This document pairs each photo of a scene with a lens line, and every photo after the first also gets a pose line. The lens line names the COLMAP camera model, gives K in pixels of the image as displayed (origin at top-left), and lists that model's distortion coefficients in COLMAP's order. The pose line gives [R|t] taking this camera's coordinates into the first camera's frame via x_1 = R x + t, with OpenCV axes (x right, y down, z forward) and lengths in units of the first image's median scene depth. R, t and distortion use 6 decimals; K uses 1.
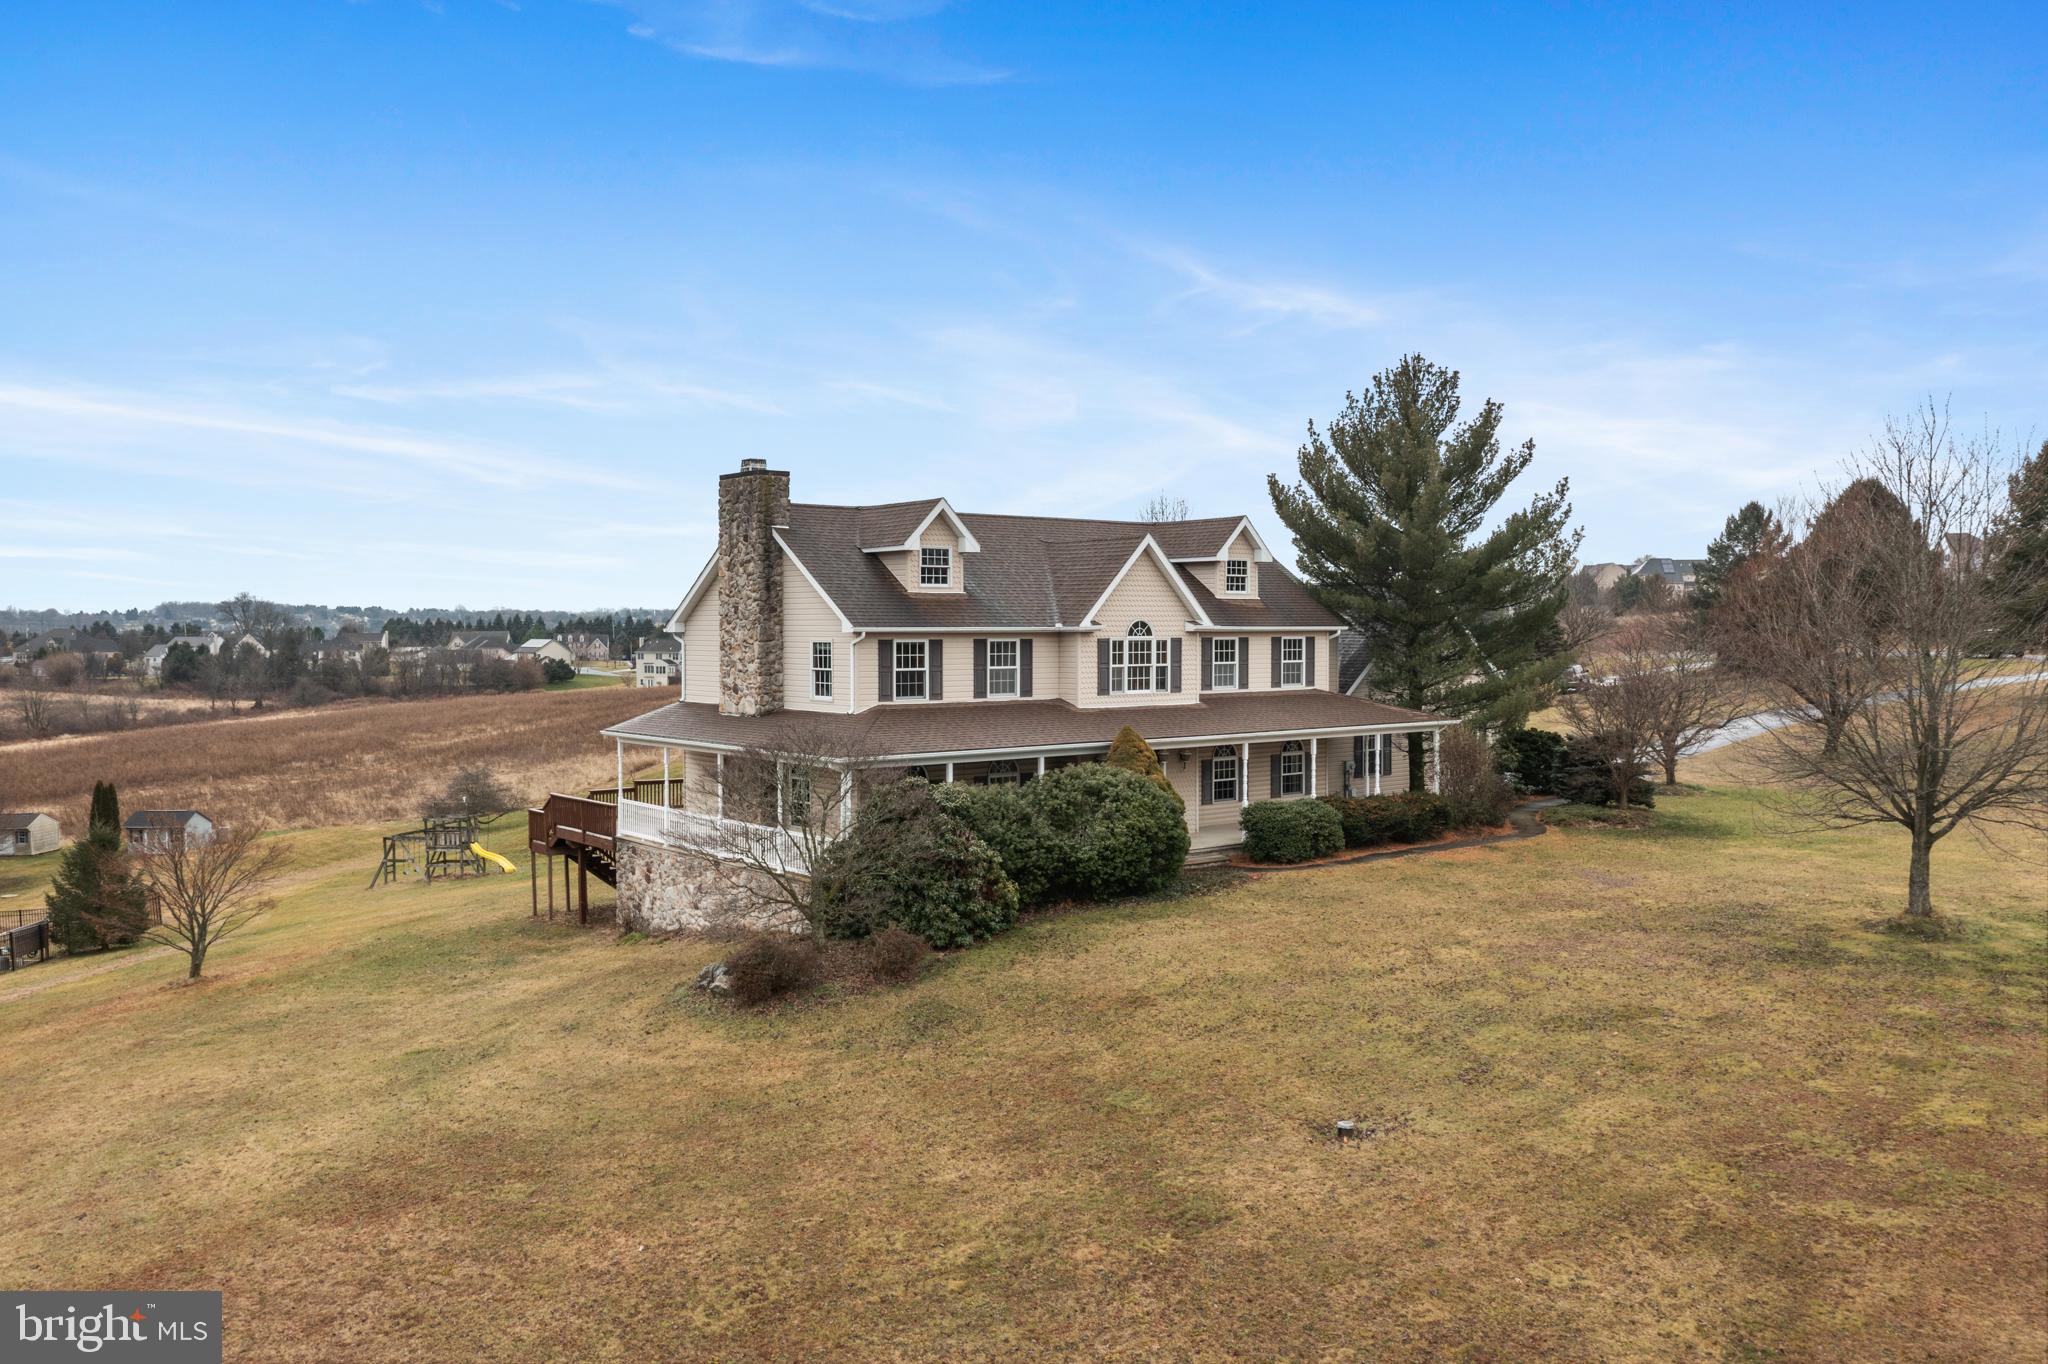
lens RADIAL K [[1622.3, 0, 1024.0], [0, 1622.3, 682.0], [0, 0, 1]] dist [0.004677, 0.002243]
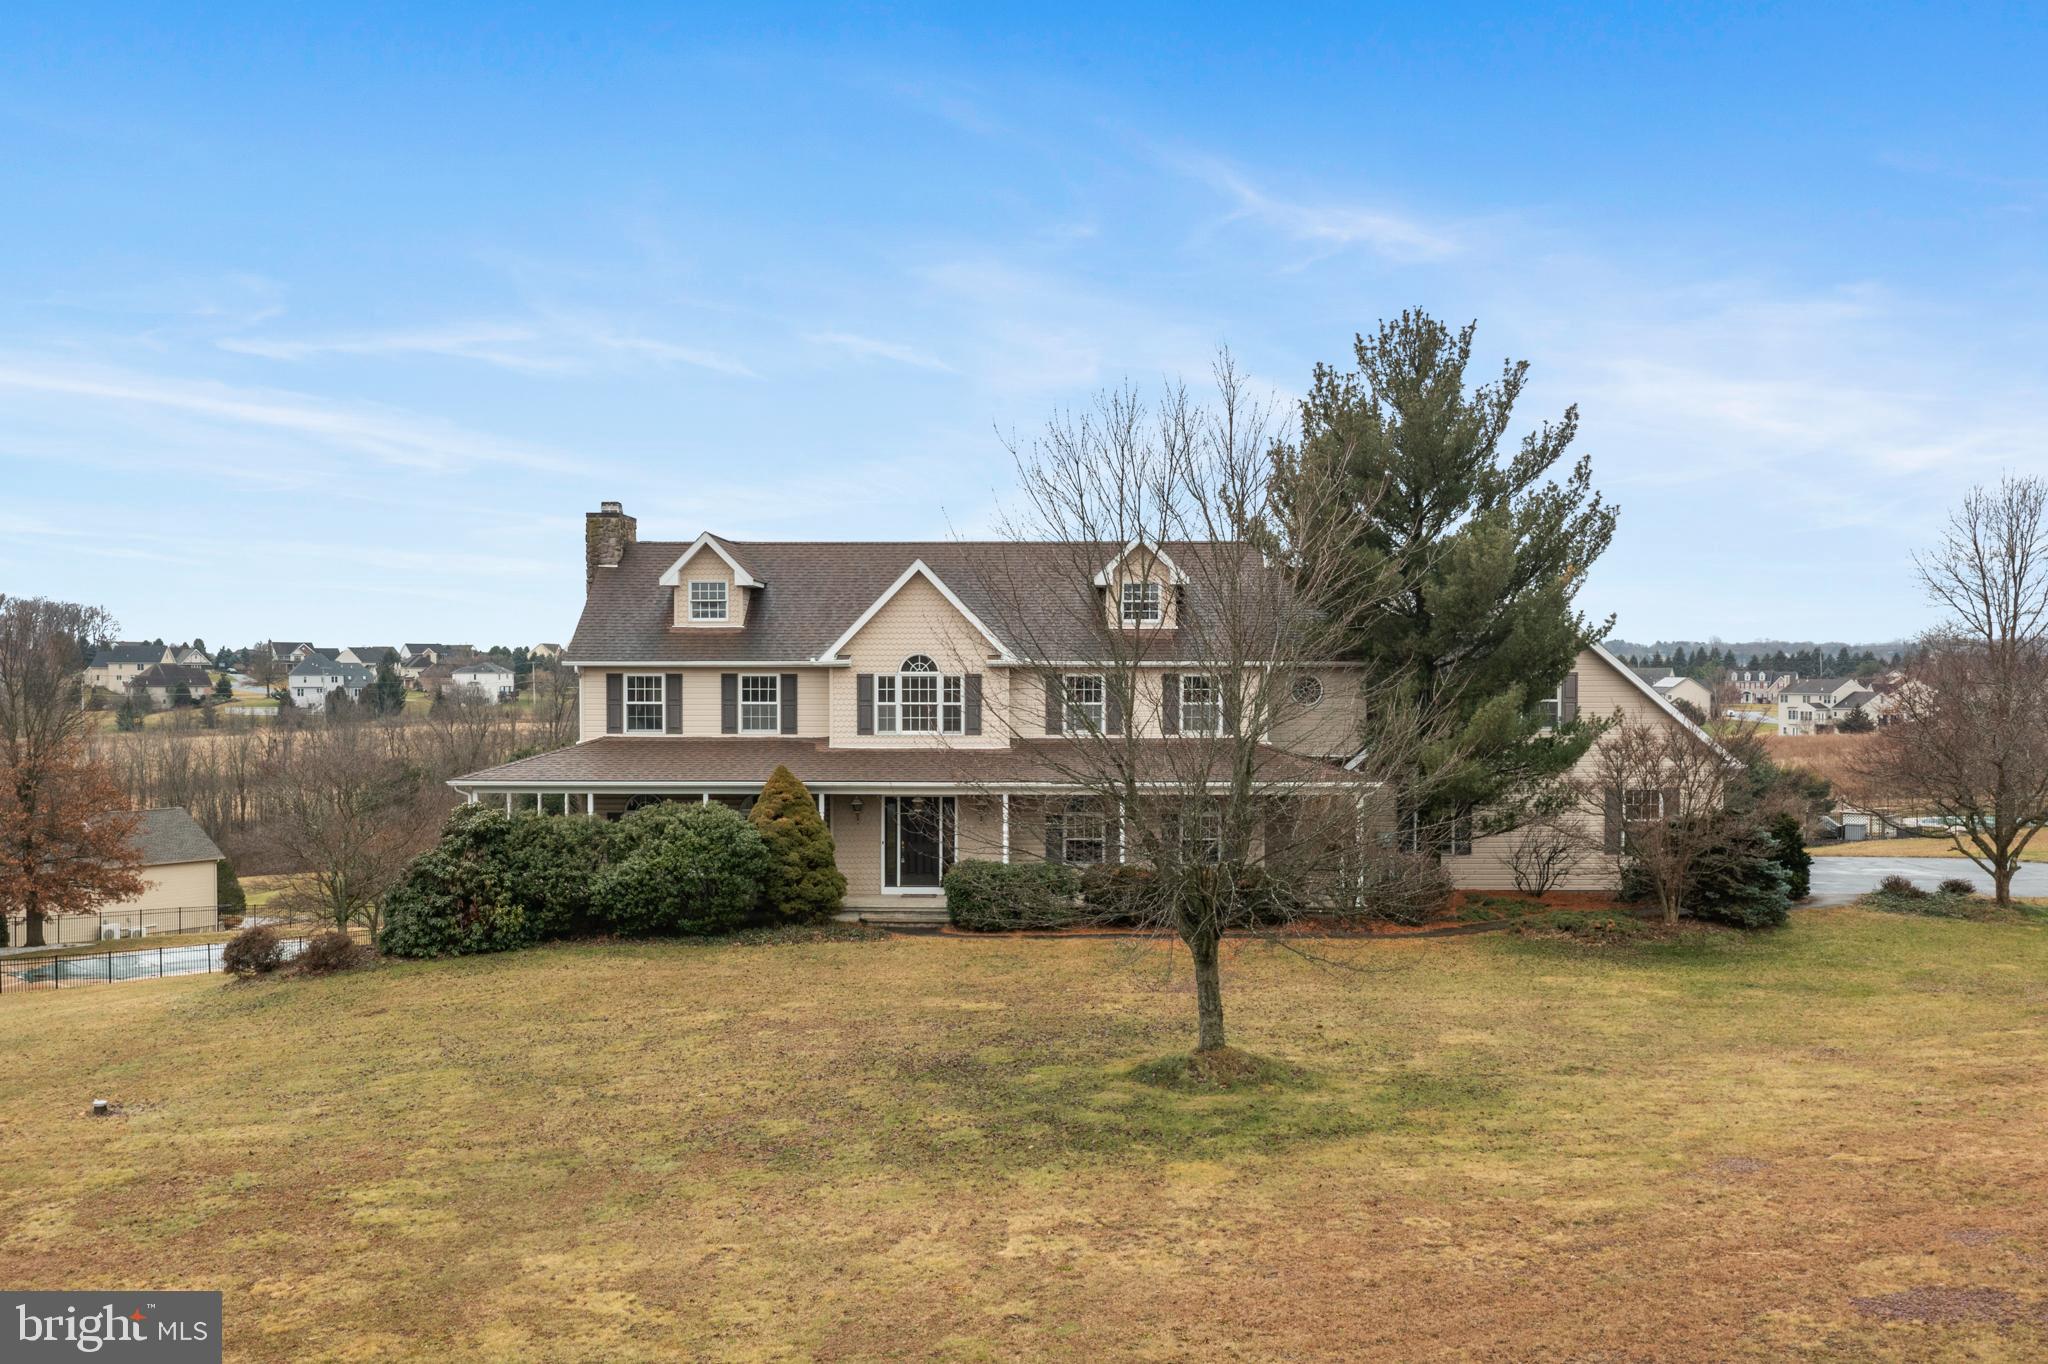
lens RADIAL K [[1924.0, 0, 997.4], [0, 1924.0, 723.7], [0, 0, 1]] dist [0.000918, 0.003875]
pose [[0.759057, 0.023296, -0.650607, 0.831981], [-0.023351, 0.999691, 0.008553, -0.009532], [0.650605, 0.008700, 0.759366, 0.212556]]
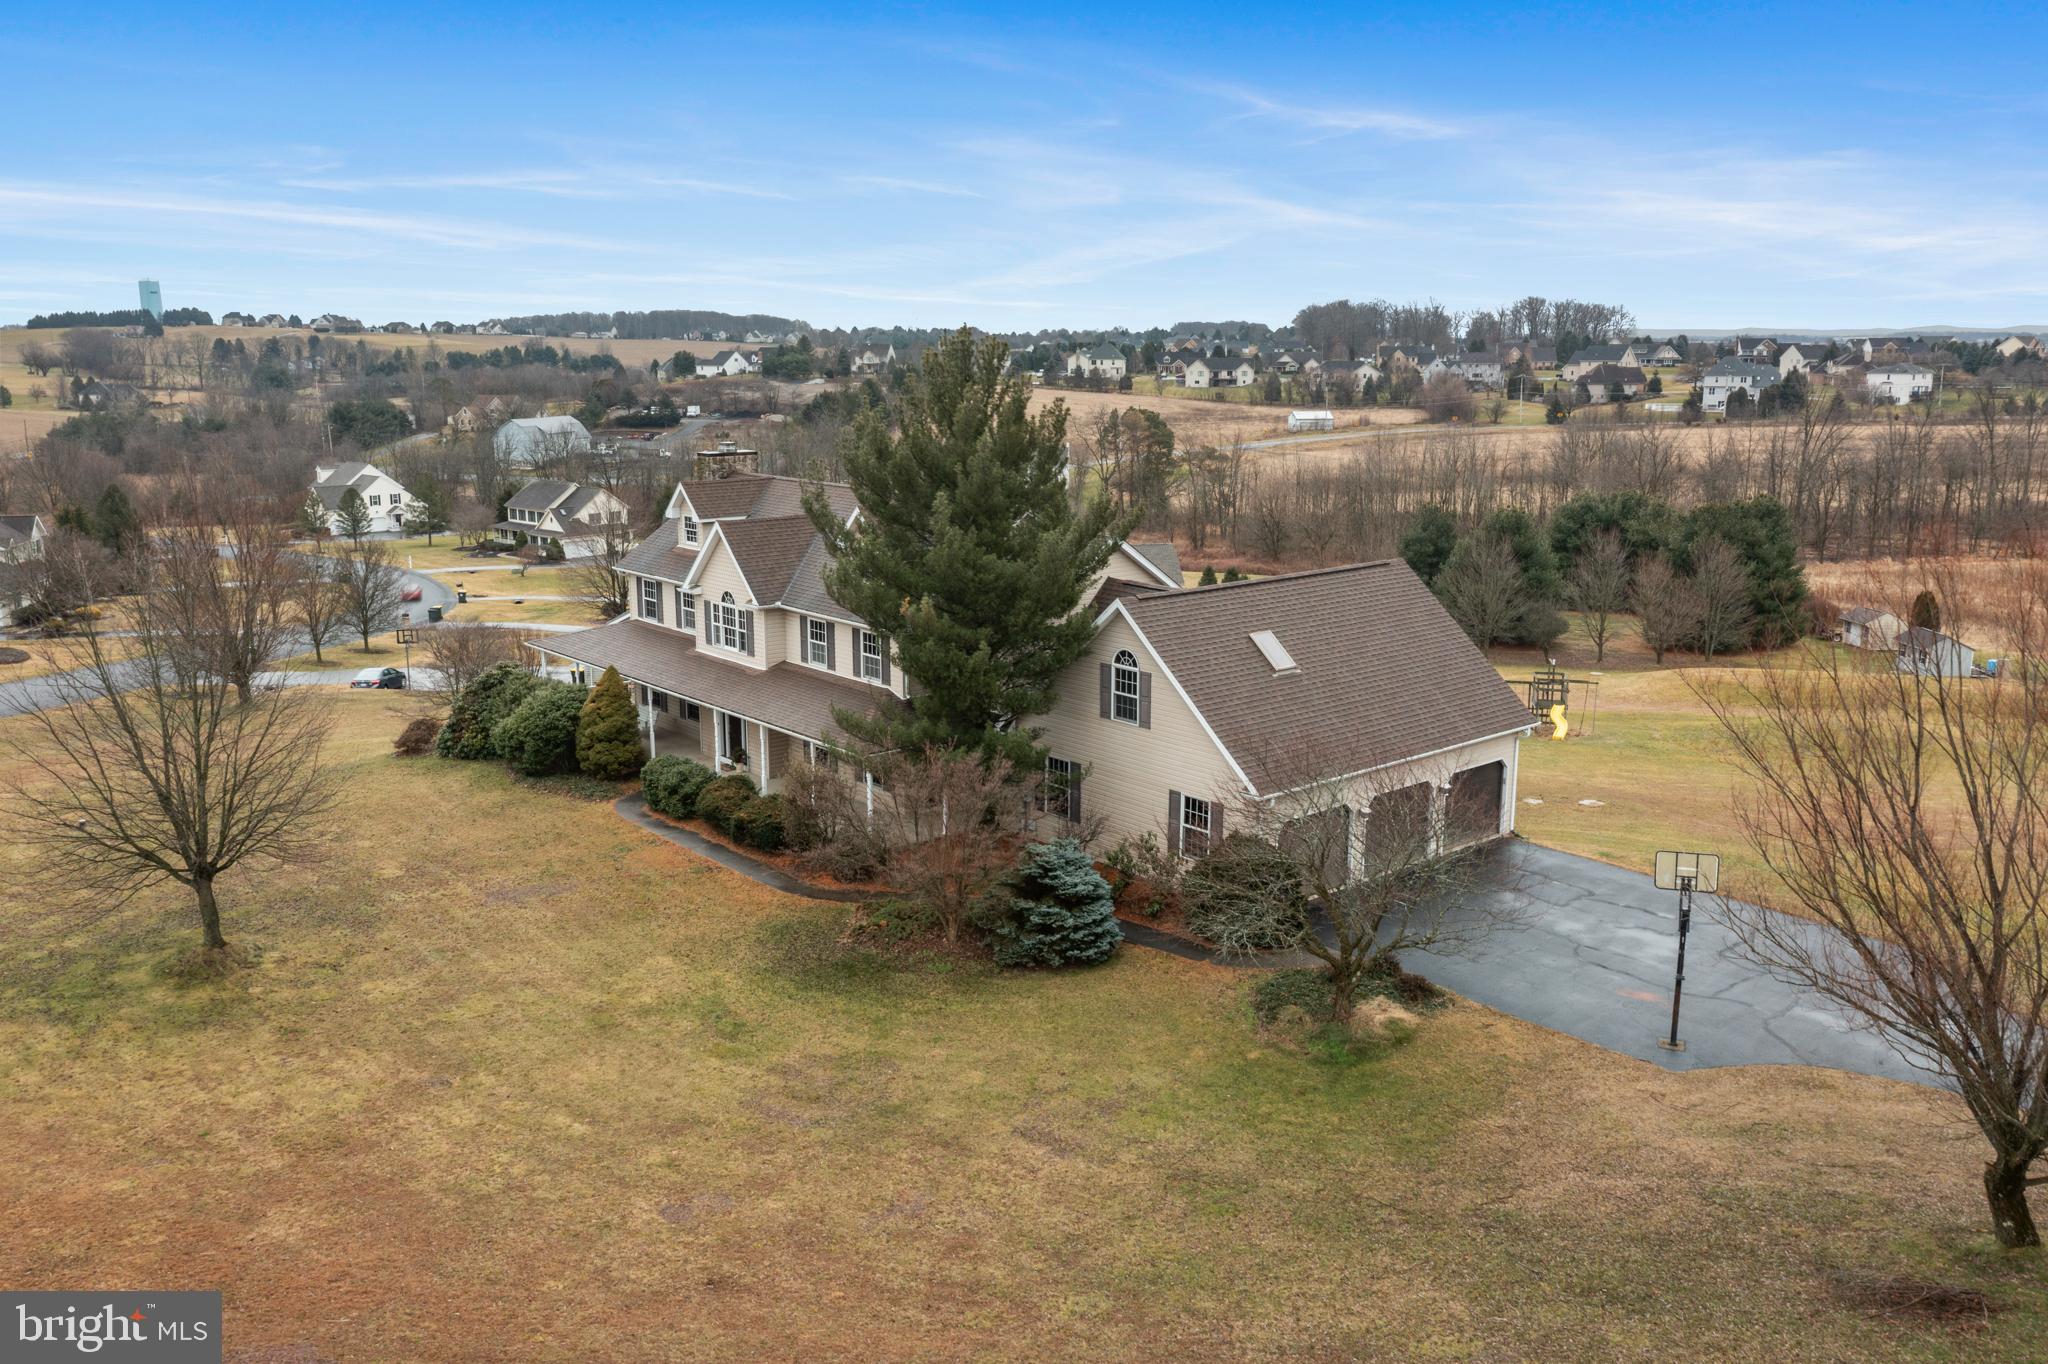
lens RADIAL K [[1618.8, 0, 990.4], [0, 1618.8, 677.2], [0, 0, 1]] dist [-0.000306, 0.000642]
pose [[0.004822, 0.207443, -0.978235, 1.305134], [-0.027753, 0.977898, 0.207234, -0.237444], [0.999603, 0.026150, 0.010473, 1.217715]]
